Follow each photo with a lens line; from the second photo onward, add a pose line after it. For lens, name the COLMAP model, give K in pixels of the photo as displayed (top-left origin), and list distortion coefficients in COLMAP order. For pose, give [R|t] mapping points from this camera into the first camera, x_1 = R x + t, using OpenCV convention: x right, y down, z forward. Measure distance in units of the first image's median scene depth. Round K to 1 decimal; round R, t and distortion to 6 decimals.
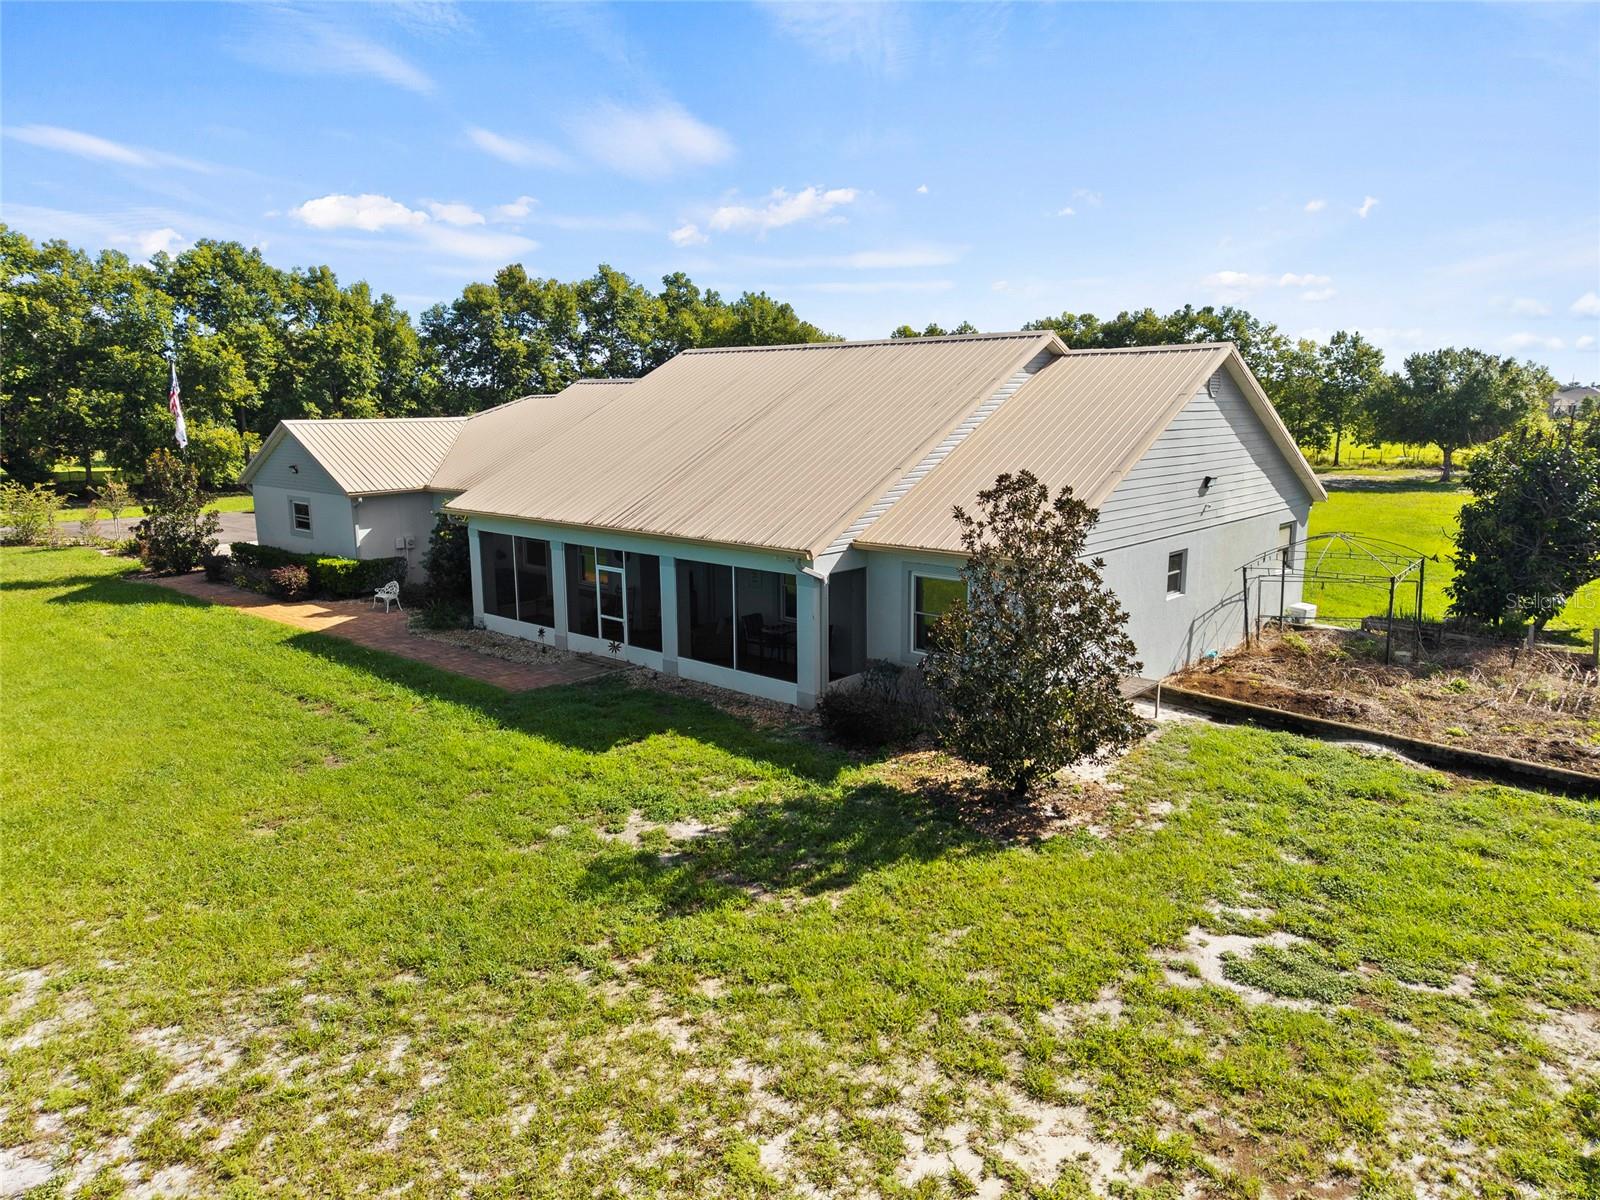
lens RADIAL K [[1067.2, 0, 809.0], [0, 1067.2, 594.9], [0, 0, 1]] dist [0.012003, -0.005599]
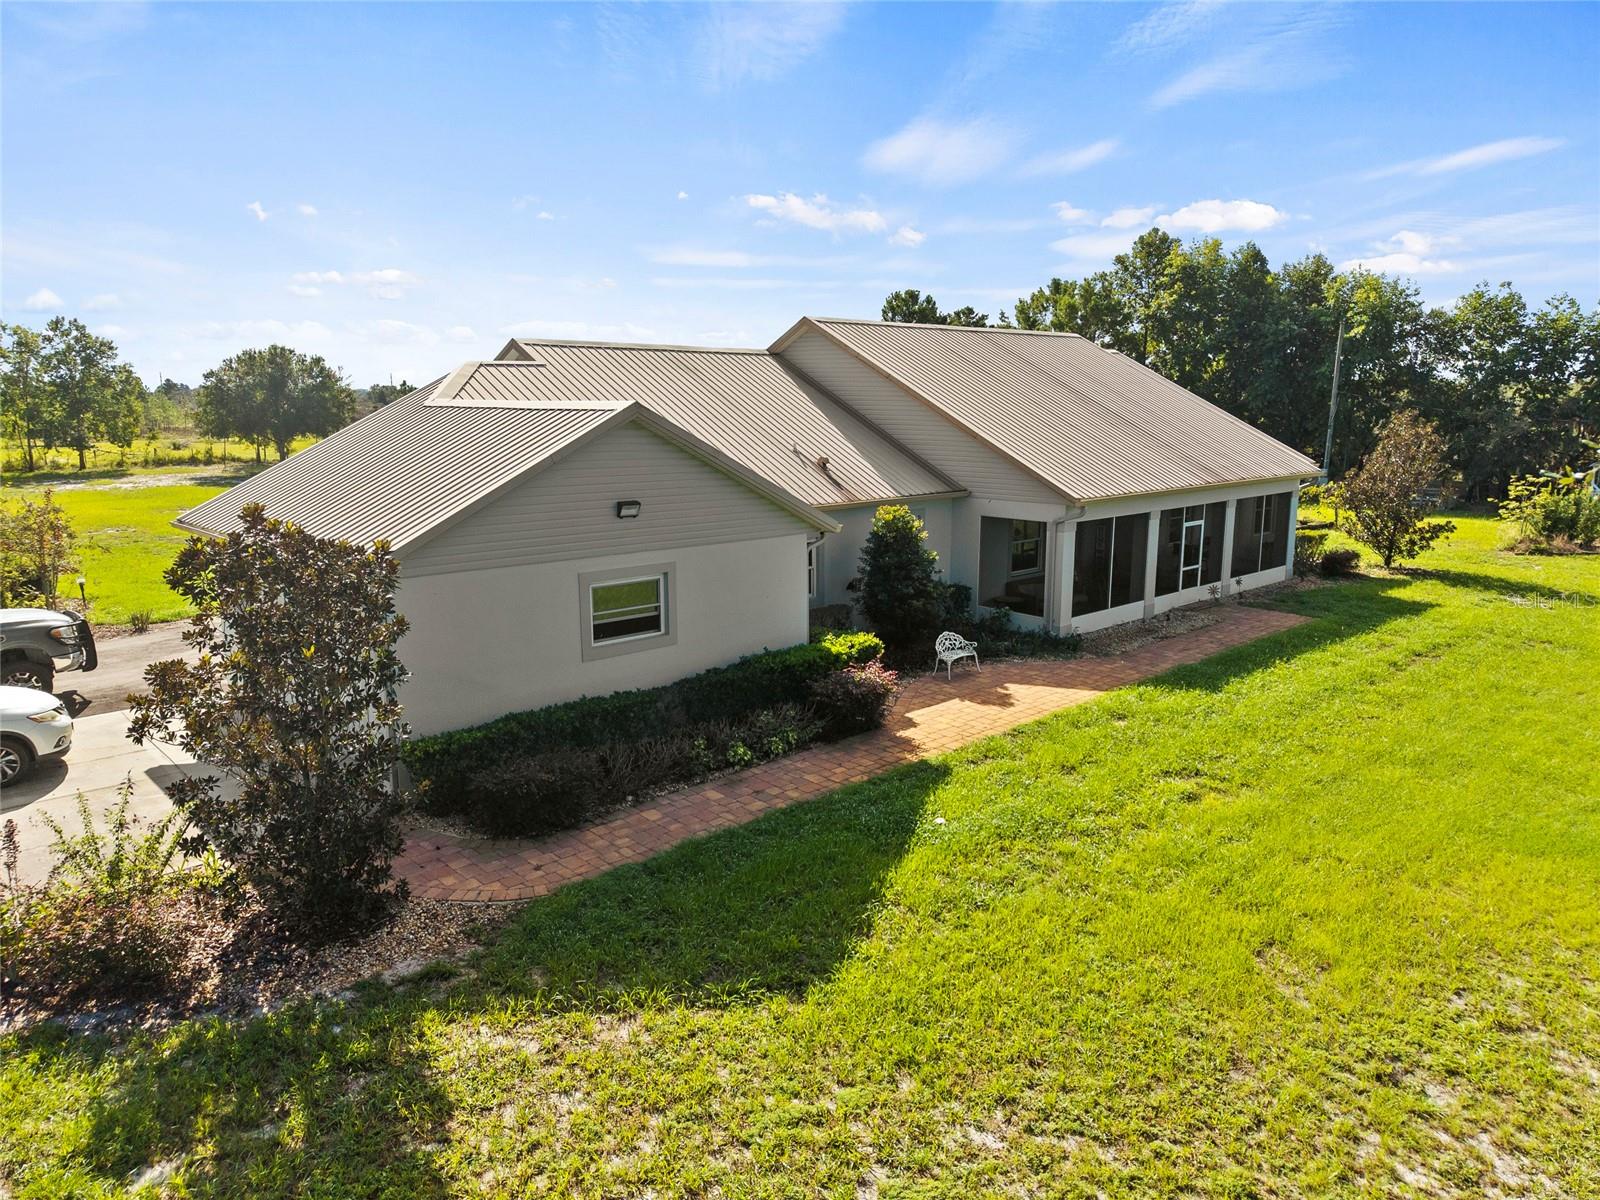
lens RADIAL K [[1124.3, 0, 800.2], [0, 1124.3, 642.5], [0, 0, 1]] dist [0.036004, -0.000552]
pose [[0.079055, -0.196253, 0.977361, -2.198917], [0.193494, 0.964804, 0.178080, -0.305100], [-0.977911, 0.175036, 0.114247, 2.013955]]
